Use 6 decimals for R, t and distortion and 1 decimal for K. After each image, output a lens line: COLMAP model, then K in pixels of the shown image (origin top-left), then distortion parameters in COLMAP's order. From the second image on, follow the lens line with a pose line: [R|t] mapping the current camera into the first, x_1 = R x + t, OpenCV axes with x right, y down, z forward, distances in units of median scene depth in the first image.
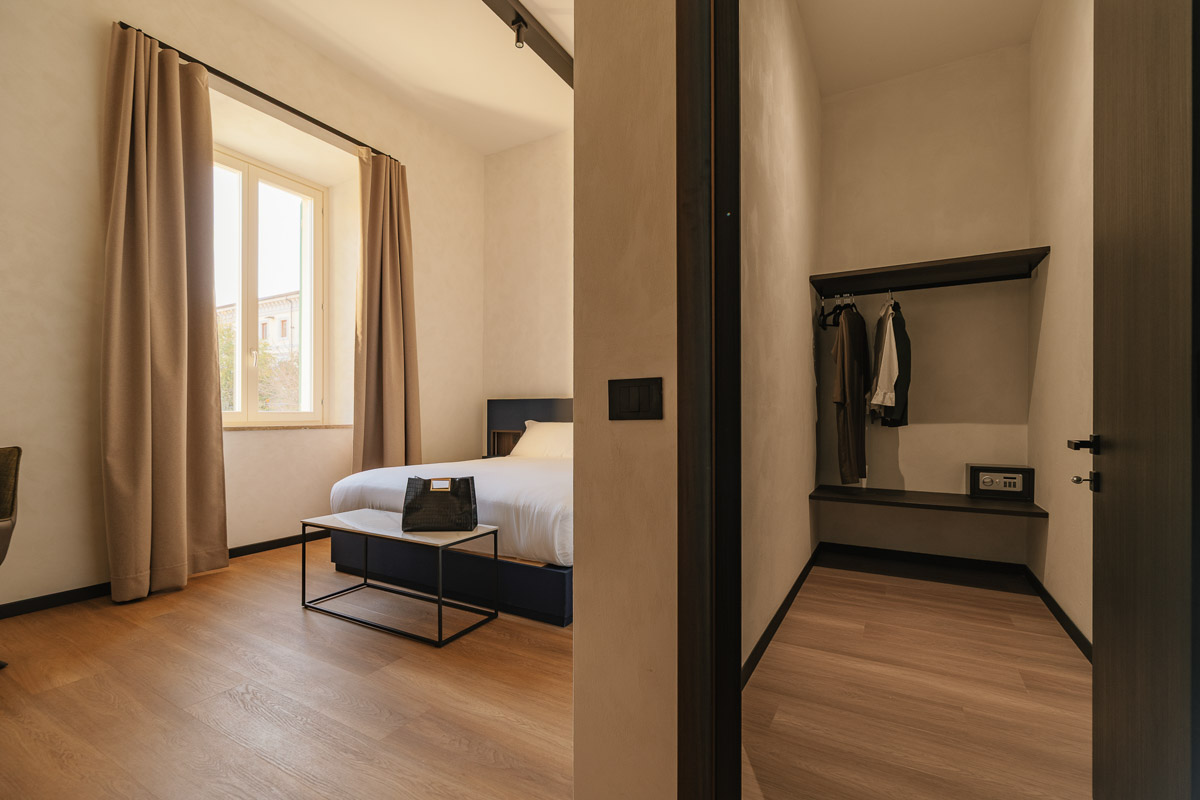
lens RADIAL K [[527.4, 0, 588.0], [0, 527.4, 402.6], [0, 0, 1]] dist [0.001535, -0.000302]
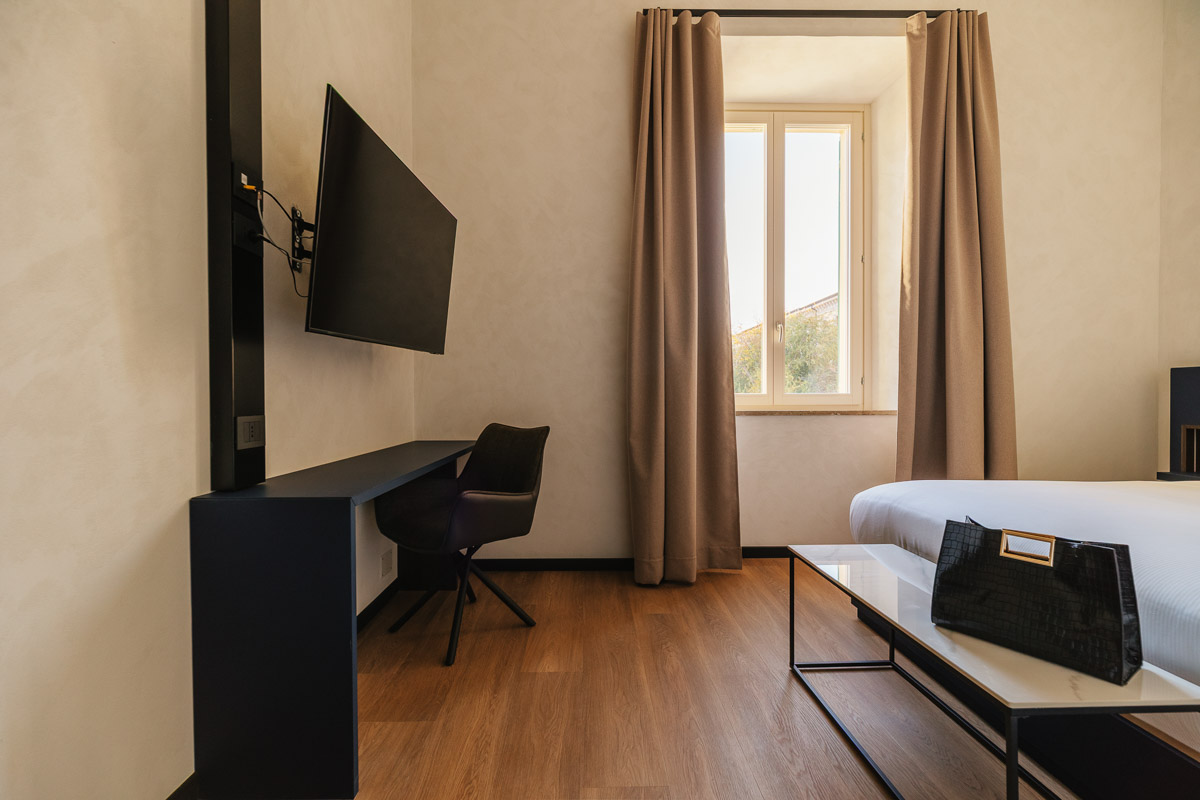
lens RADIAL K [[527.4, 0, 588.0], [0, 527.4, 402.6], [0, 0, 1]] dist [0.001535, -0.000302]
pose [[0.523180, 0.005575, -0.852204, -0.067210], [0.021230, 0.999583, 0.019572, 0.009737], [0.851958, -0.028332, 0.522844, 0.331710]]
